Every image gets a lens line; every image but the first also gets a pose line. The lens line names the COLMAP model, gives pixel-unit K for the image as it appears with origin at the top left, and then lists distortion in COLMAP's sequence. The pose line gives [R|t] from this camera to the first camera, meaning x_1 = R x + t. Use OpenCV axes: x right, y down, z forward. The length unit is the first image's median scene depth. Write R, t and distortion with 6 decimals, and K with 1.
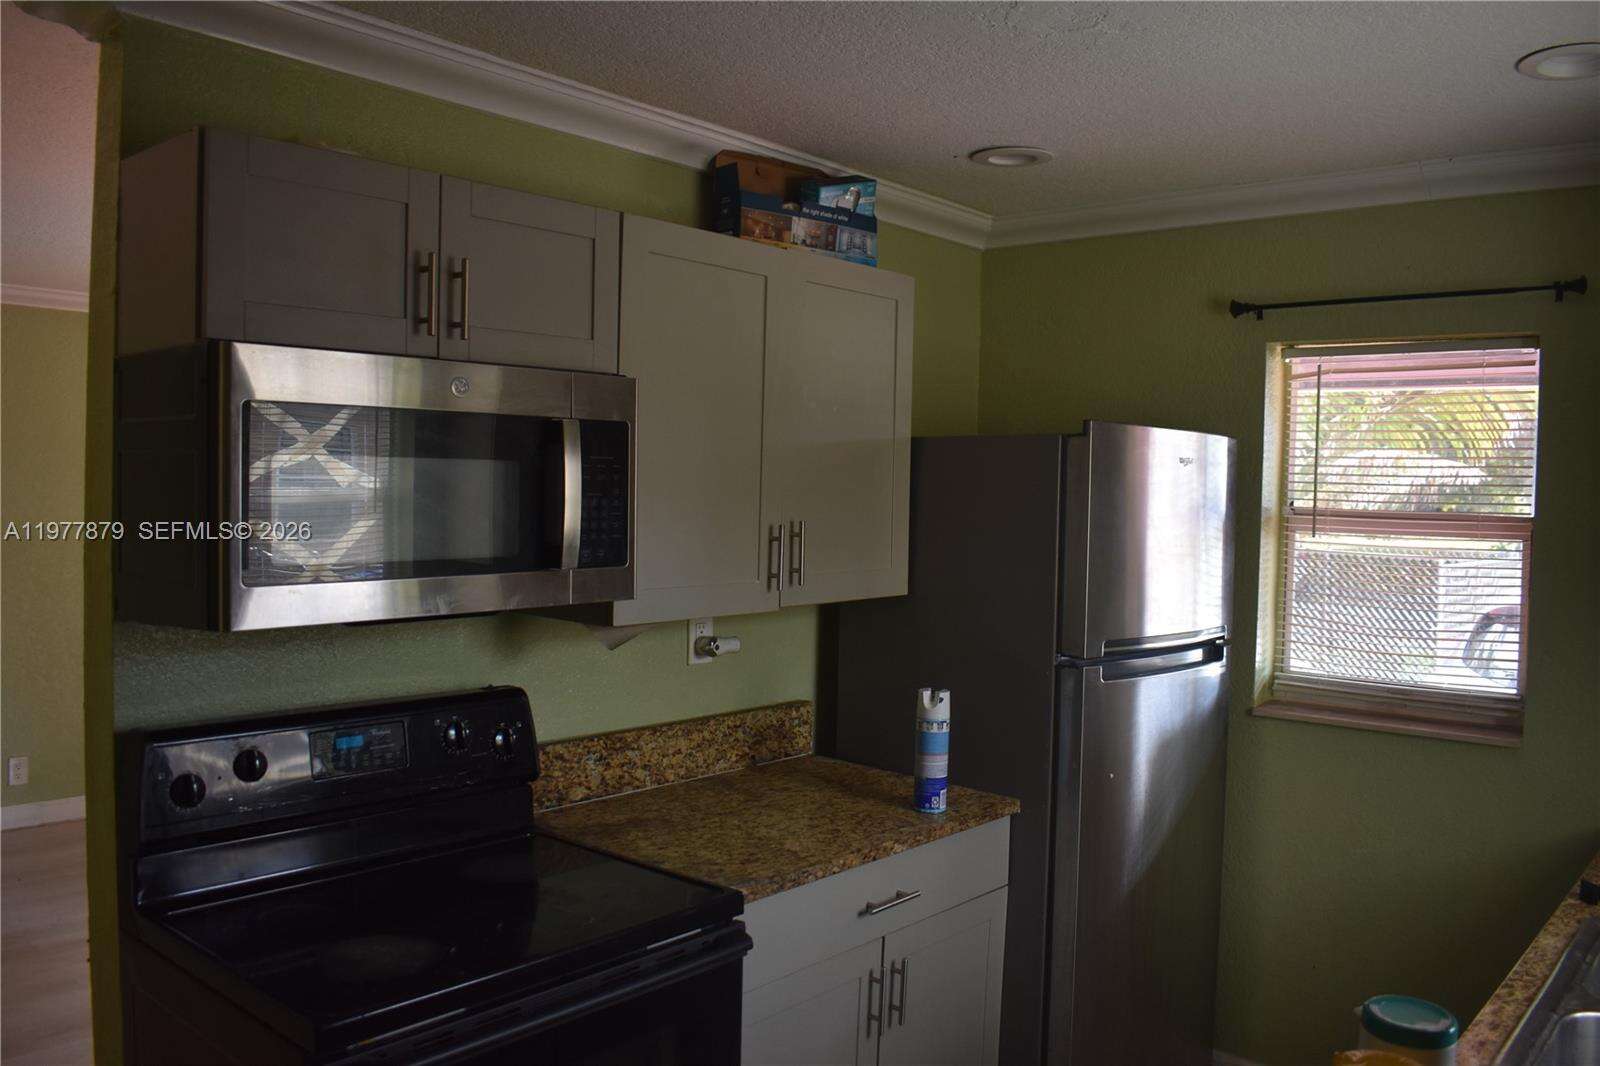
lens RADIAL K [[1259.2, 0, 800.0], [0, 1259.2, 533.0], [0, 0, 1]] dist [-0.098538, 0.014226]
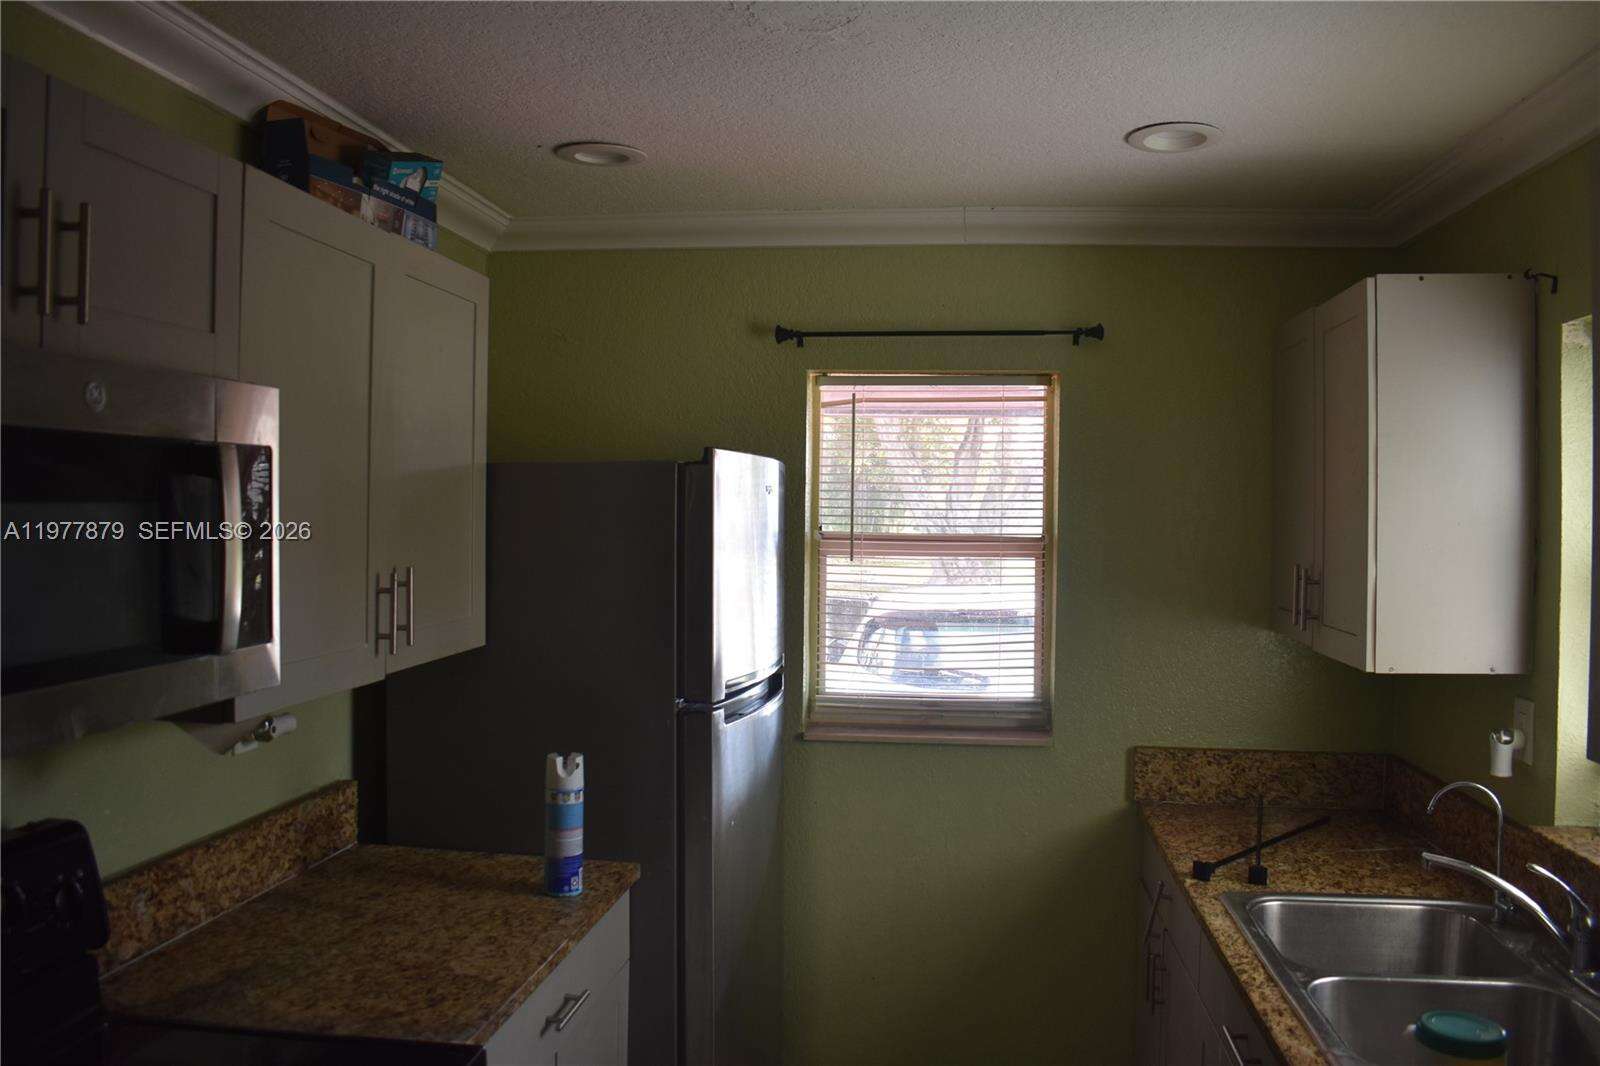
lens RADIAL K [[1259.2, 0, 800.0], [0, 1259.2, 533.0], [0, 0, 1]] dist [-0.098538, 0.014226]
pose [[0.827664, -0.023091, 0.560748, -0.229388], [0.028491, 0.999594, -0.000890, -0.022503], [-0.560500, 0.016713, 0.827986, 0.177341]]
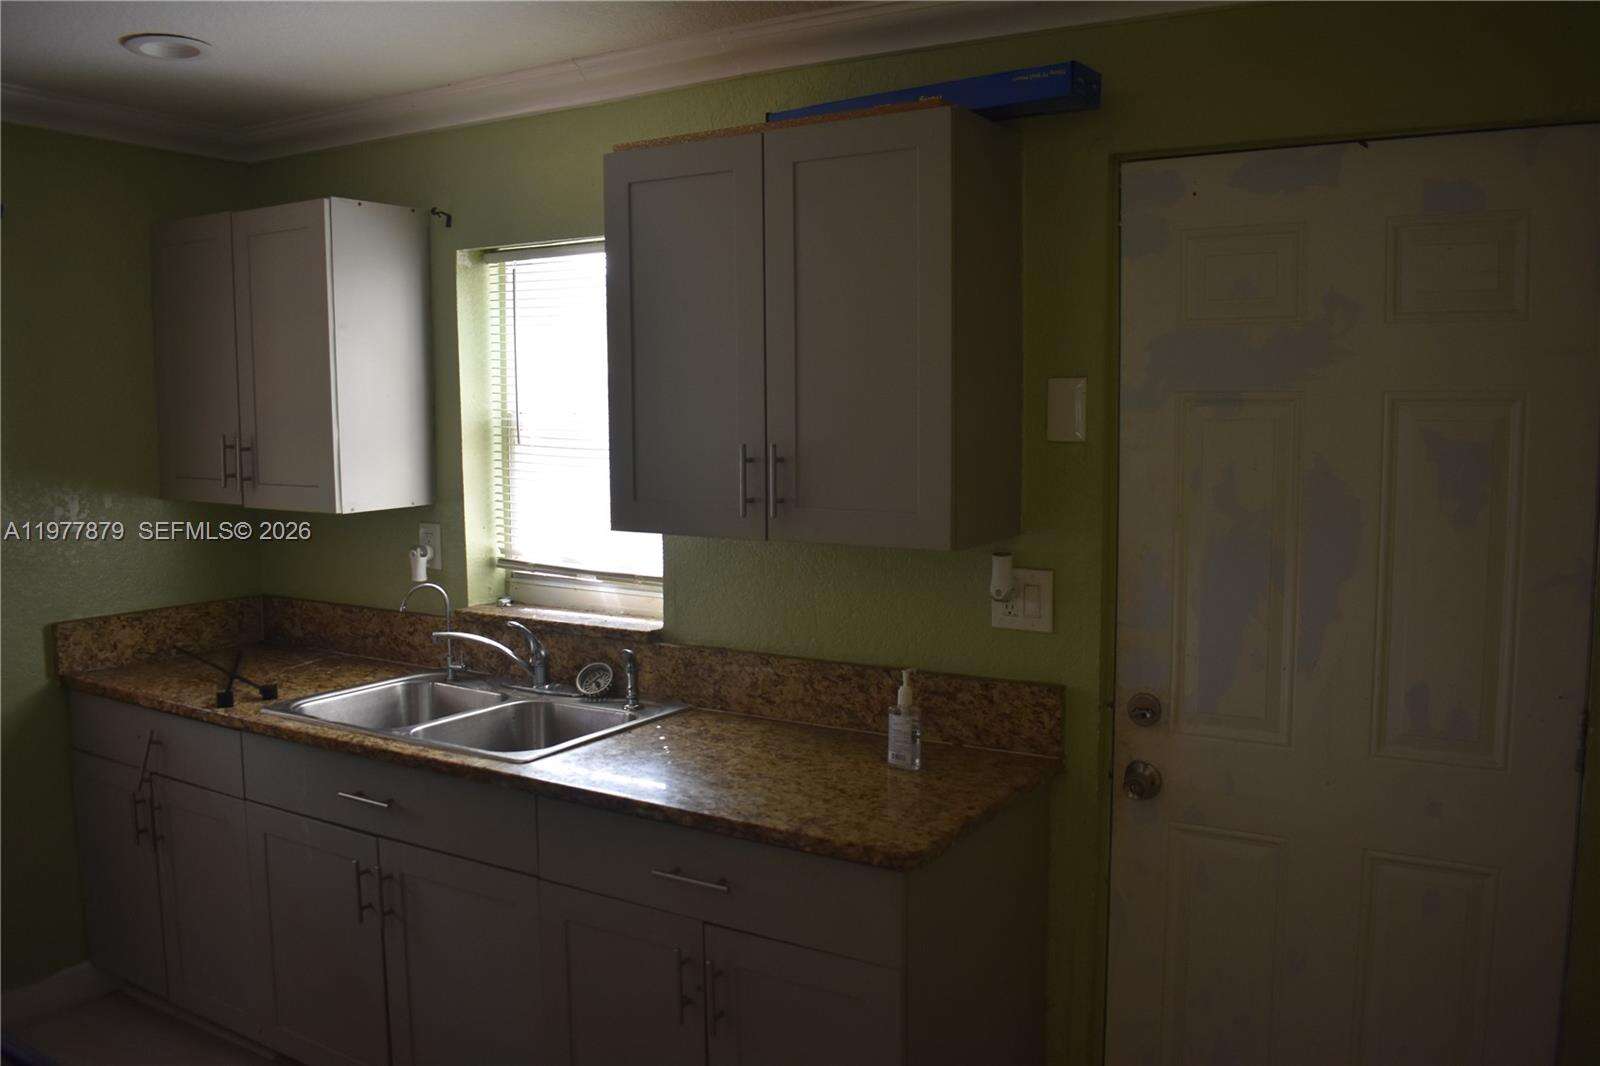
lens RADIAL K [[1279.5, 0, 800.0], [0, 1279.5, 533.0], [0, 0, 1]] dist [-0.097392, 0.017466]
pose [[-0.177168, -0.118173, 0.977060, -0.568540], [0.038009, 0.991203, 0.126776, -0.024035], [-0.983446, 0.059597, -0.171118, 0.441622]]
